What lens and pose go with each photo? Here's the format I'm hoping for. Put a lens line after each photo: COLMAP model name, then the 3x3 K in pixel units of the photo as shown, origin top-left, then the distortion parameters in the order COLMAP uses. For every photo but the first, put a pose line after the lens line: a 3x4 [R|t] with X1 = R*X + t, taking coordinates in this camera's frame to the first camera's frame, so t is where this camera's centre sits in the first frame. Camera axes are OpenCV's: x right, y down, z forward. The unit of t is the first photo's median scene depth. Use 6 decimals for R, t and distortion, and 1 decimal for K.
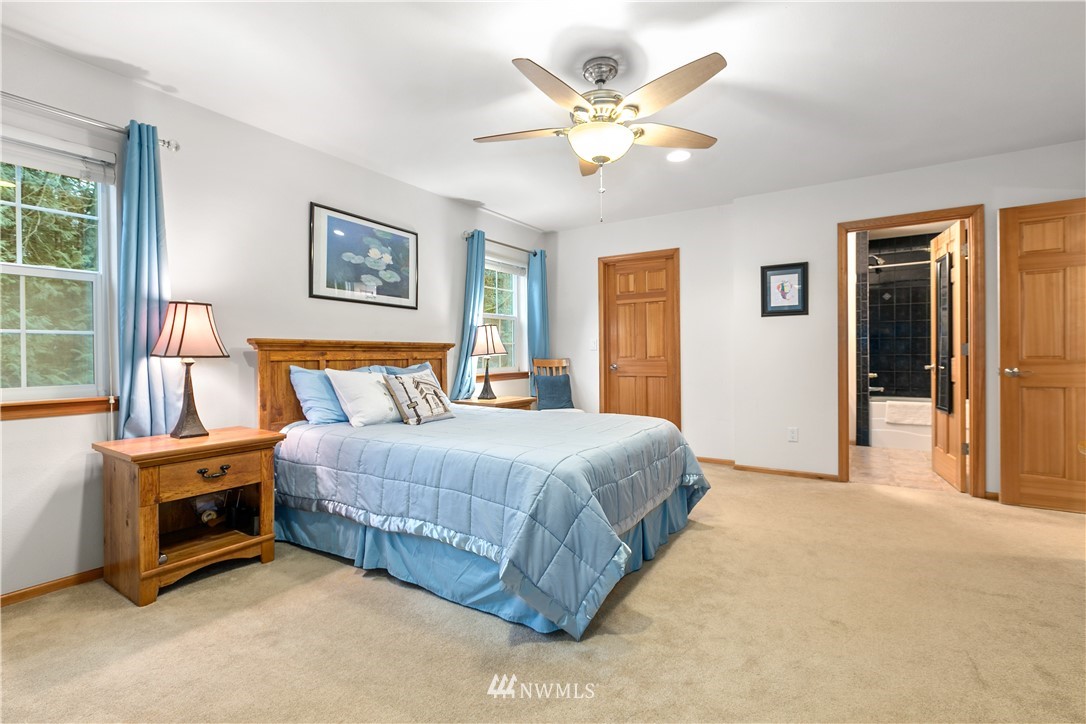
lens RADIAL K [[487.0, 0, 541.4], [0, 487.0, 357.5], [0, 0, 1]] dist [-0.000894, 0.001140]
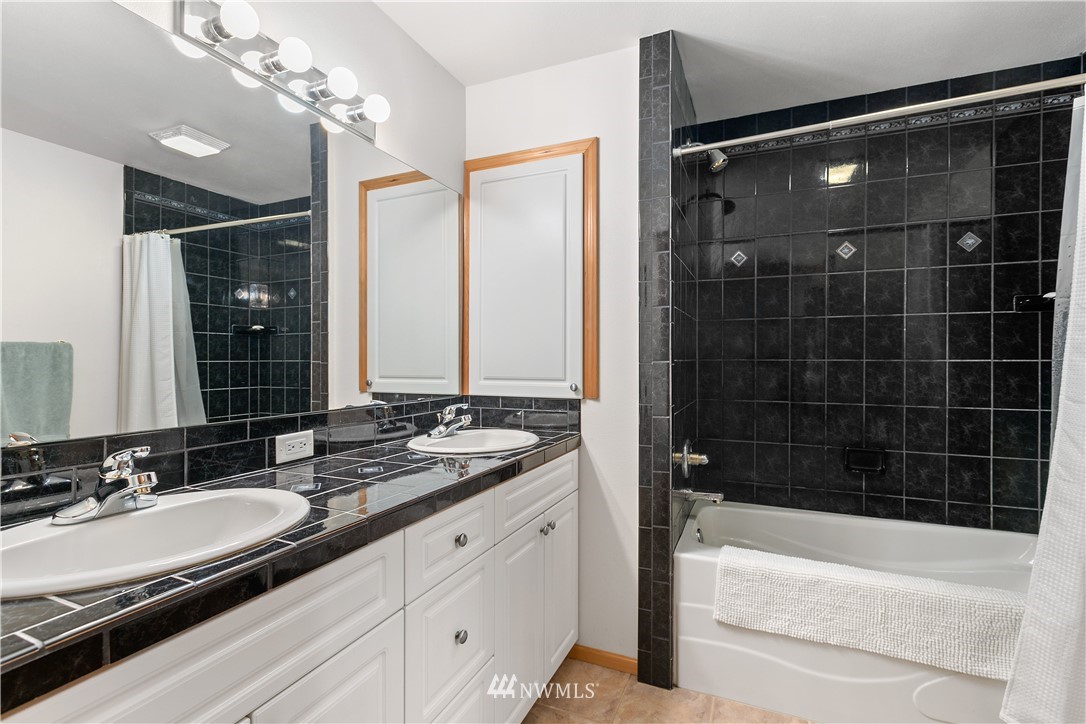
lens RADIAL K [[487.0, 0, 546.9], [0, 487.0, 363.6], [0, 0, 1]] dist [-0.000894, 0.001140]
pose [[0.986618, 0.003979, 0.163003, 0.531744], [-0.002601, 0.999959, -0.008663, -0.035677], [-0.163031, 0.008123, 0.986588, 0.682722]]
